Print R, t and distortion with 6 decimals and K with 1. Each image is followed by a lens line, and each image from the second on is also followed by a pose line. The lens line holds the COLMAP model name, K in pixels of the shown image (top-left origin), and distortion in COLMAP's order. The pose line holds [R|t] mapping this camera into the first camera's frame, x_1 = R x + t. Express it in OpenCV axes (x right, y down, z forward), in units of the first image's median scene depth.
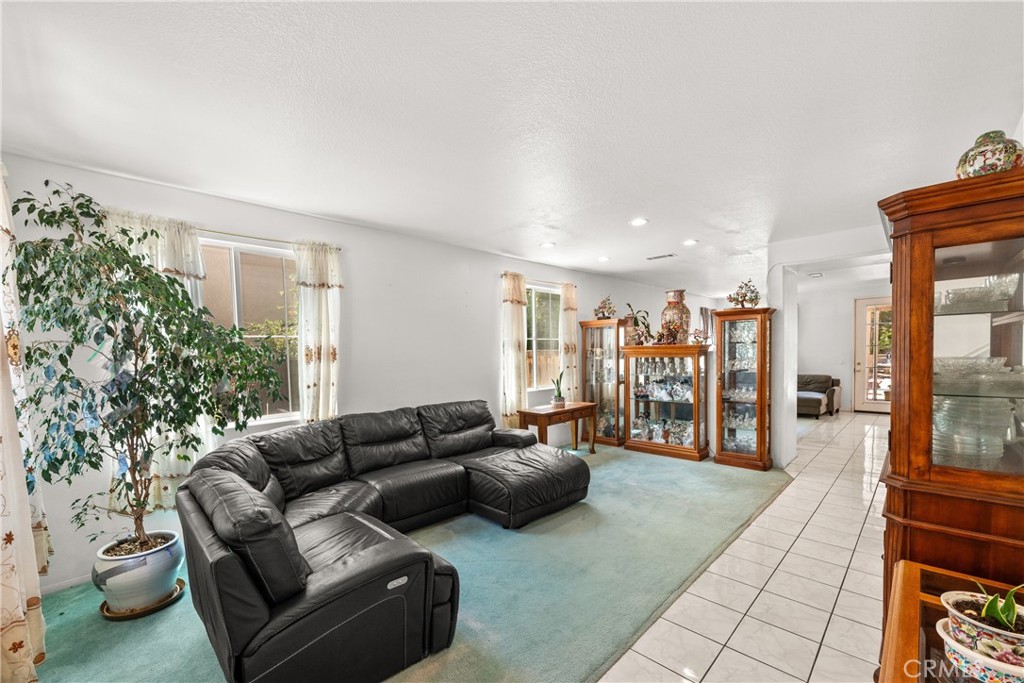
lens RADIAL K [[407.9, 0, 518.0], [0, 407.9, 351.2], [0, 0, 1]] dist [-0.001509, -0.000262]
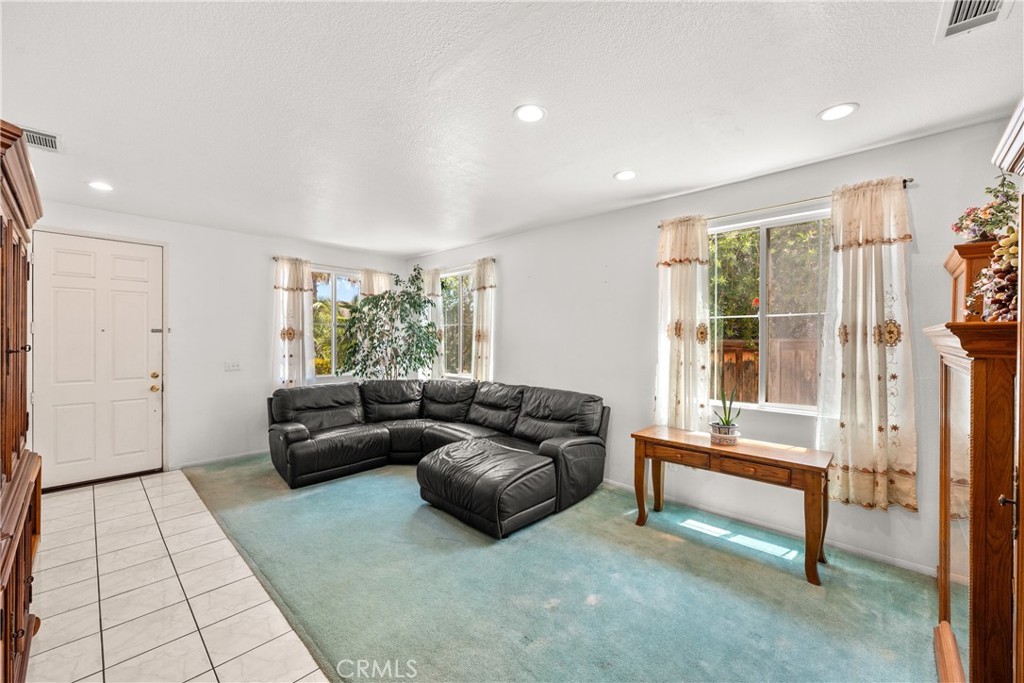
lens RADIAL K [[407.9, 0, 515.7], [0, 407.9, 335.2], [0, 0, 1]] dist [-0.001509, -0.000262]
pose [[0.024360, 0.012251, -0.999628, 0.968594], [-0.005566, 0.999911, 0.012119, -0.015560], [0.999688, 0.005269, 0.024426, 1.095418]]
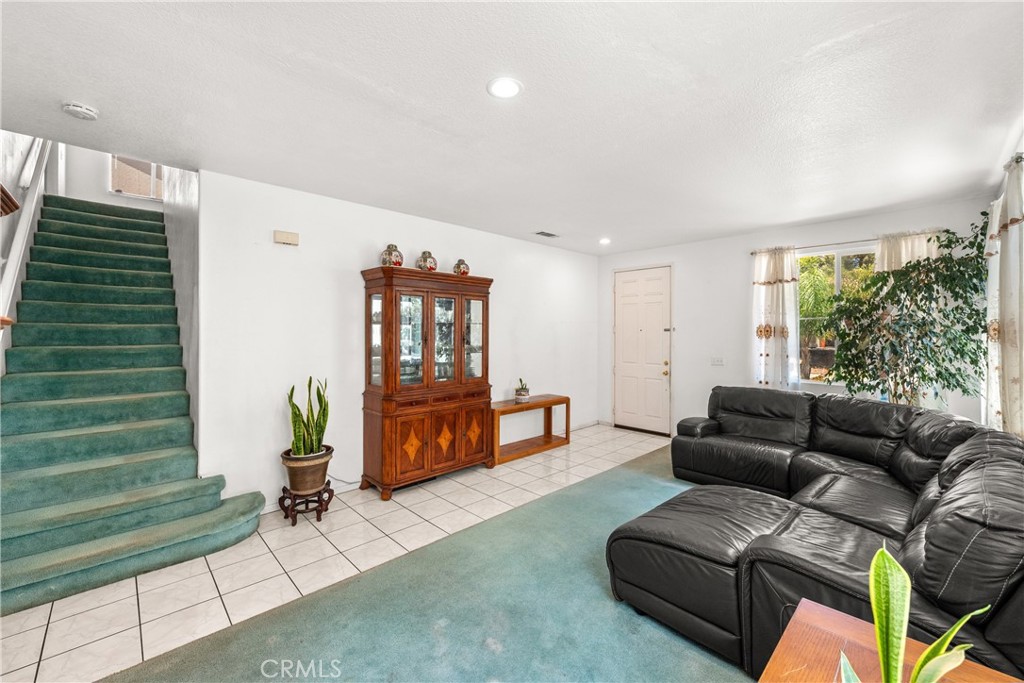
lens RADIAL K [[407.9, 0, 509.4], [0, 407.9, 336.6], [0, 0, 1]] dist [-0.001509, -0.000262]
pose [[-0.999434, 0.015469, 0.029884, 0.328888], [0.015744, 0.999836, 0.008982, -0.006452], [-0.029740, 0.009447, -0.999513, 1.676483]]
